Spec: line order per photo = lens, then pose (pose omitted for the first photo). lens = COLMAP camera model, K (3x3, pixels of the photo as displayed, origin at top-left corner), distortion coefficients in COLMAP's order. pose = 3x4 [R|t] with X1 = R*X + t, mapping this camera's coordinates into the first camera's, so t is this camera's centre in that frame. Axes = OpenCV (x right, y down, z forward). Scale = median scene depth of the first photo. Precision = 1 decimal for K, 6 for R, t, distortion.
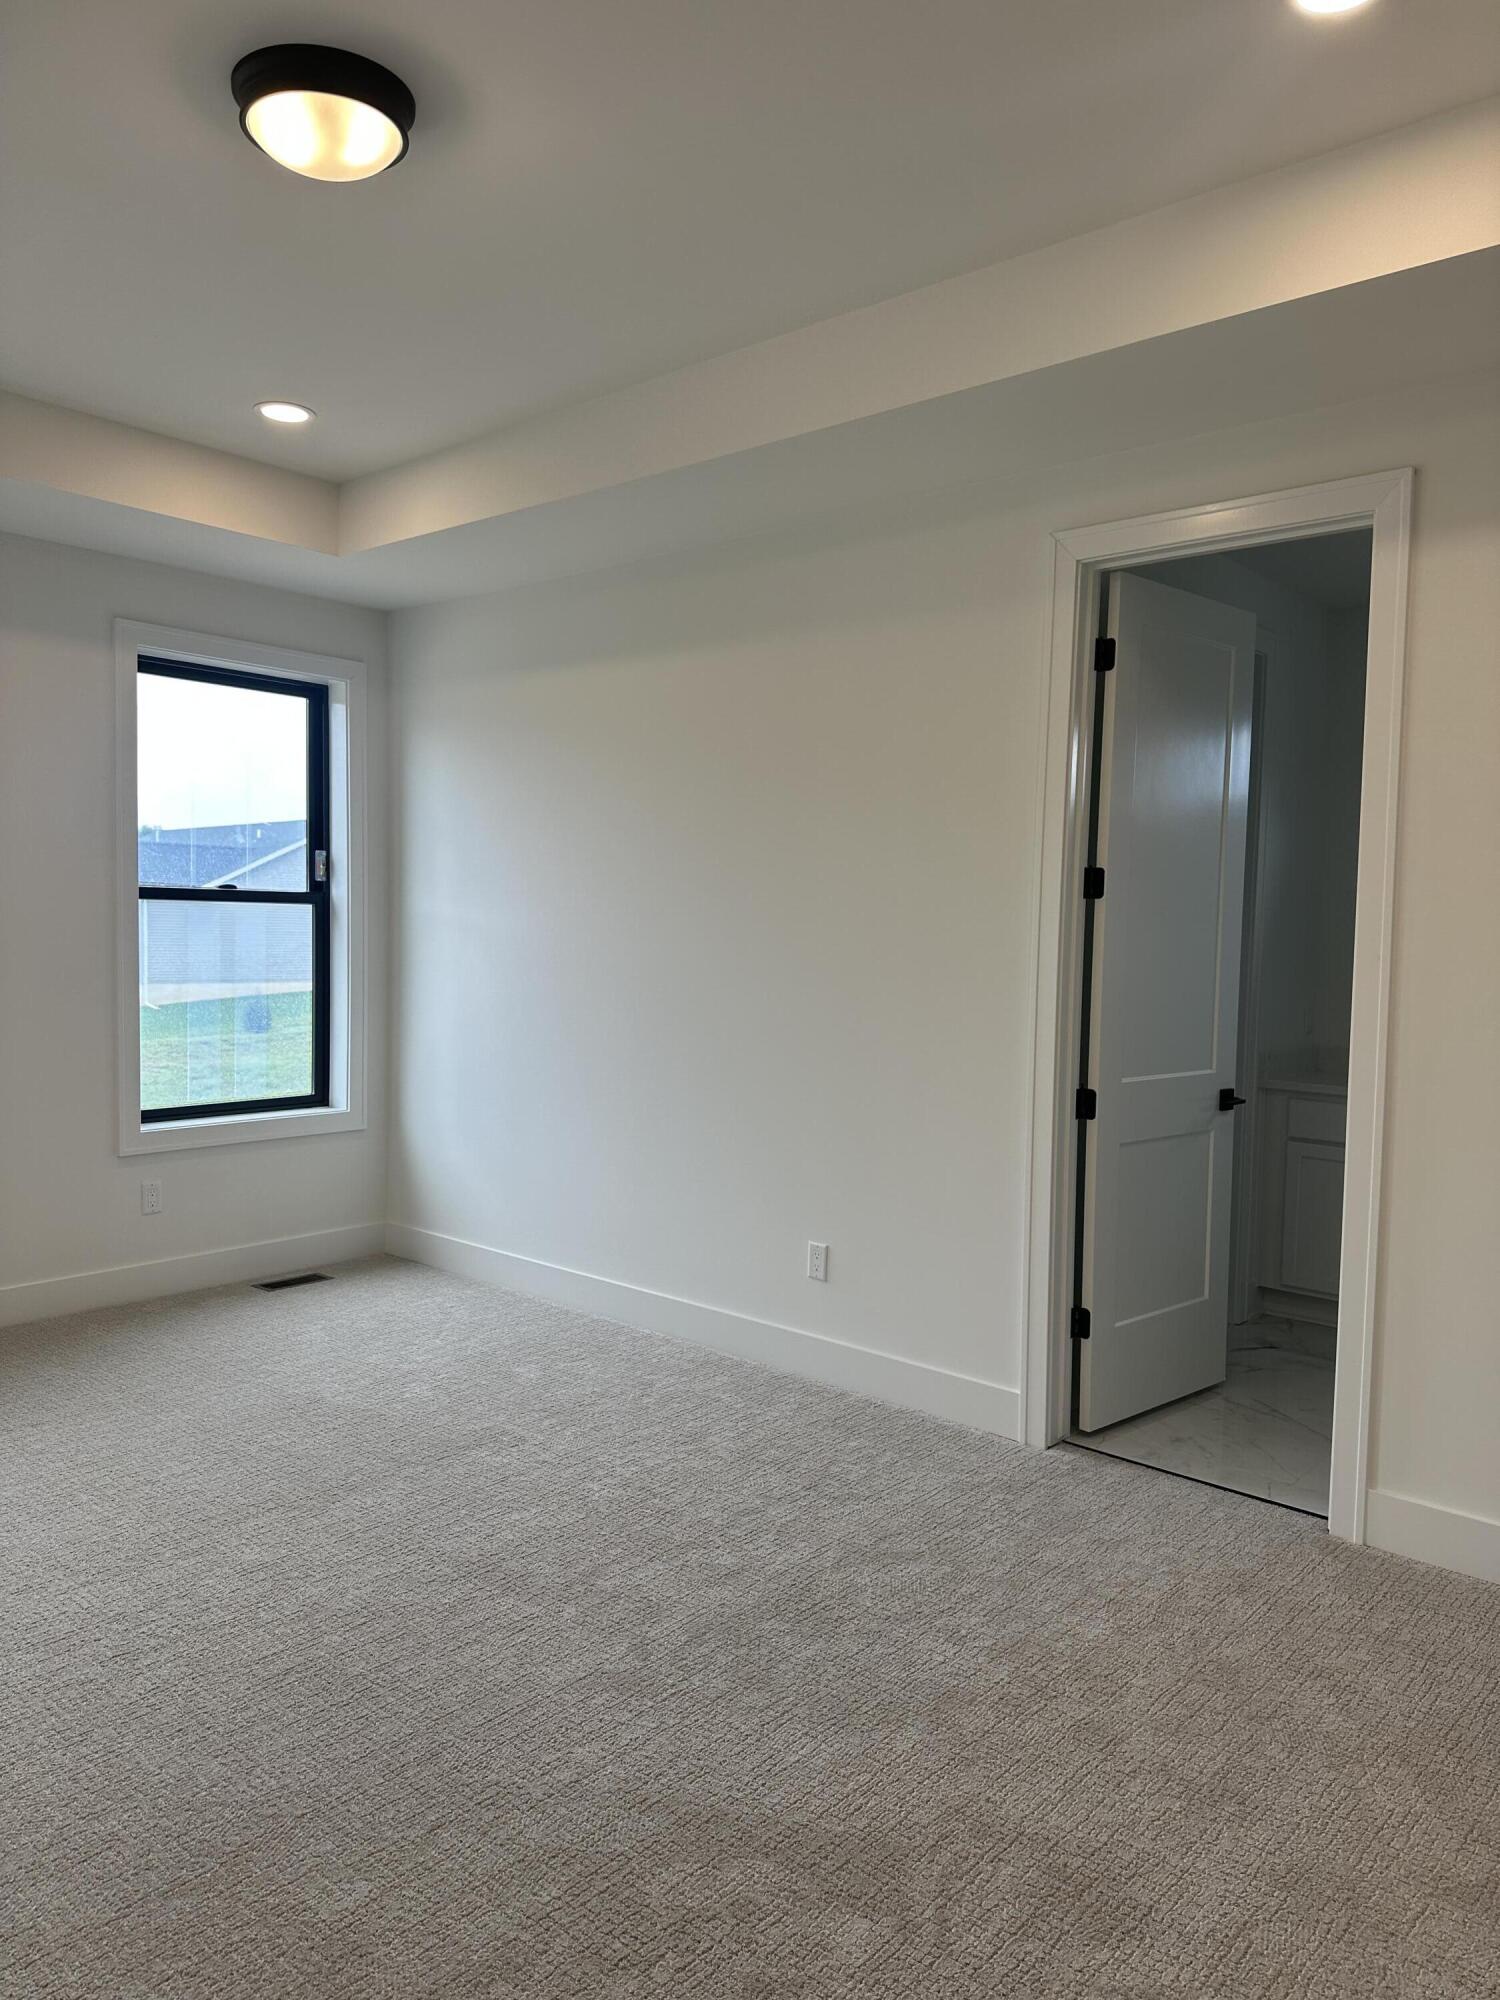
lens RADIAL K [[1392.7, 0, 741.4], [0, 1392.7, 1003.3], [0, 0, 1]] dist [0.144398, -0.234621]
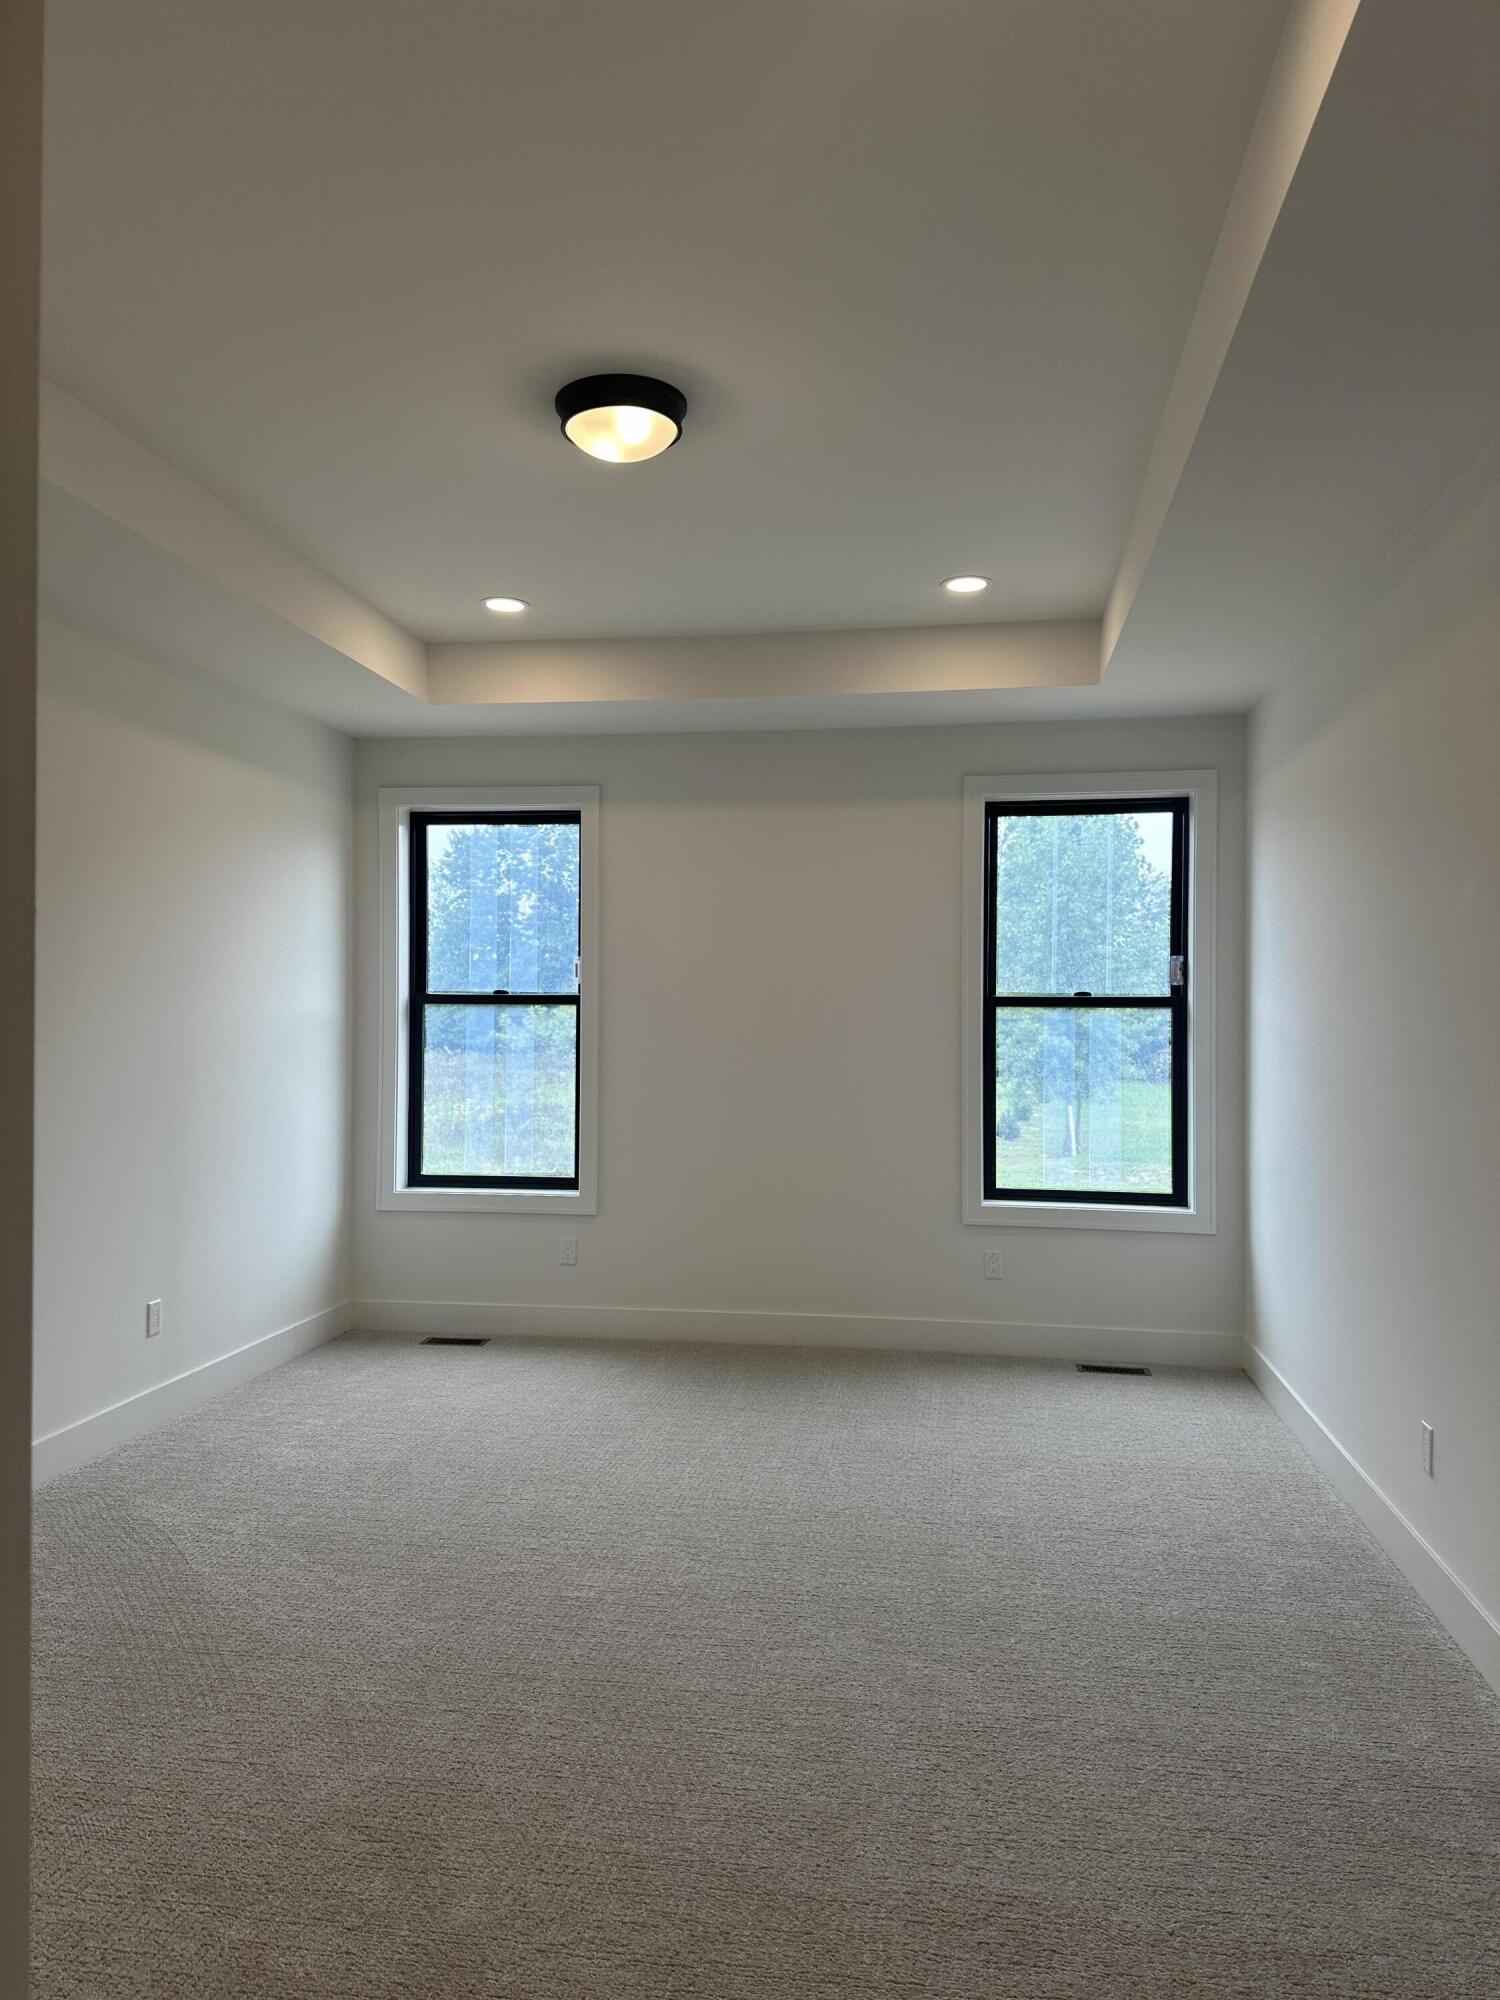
lens RADIAL K [[1392.7, 0, 741.4], [0, 1392.7, 1003.3], [0, 0, 1]] dist [0.144398, -0.234621]
pose [[0.531561, -0.026516, -0.846605, 0.414645], [-0.043401, 0.997344, -0.058487, 0.000267], [0.845907, 0.067833, 0.528998, 0.192560]]
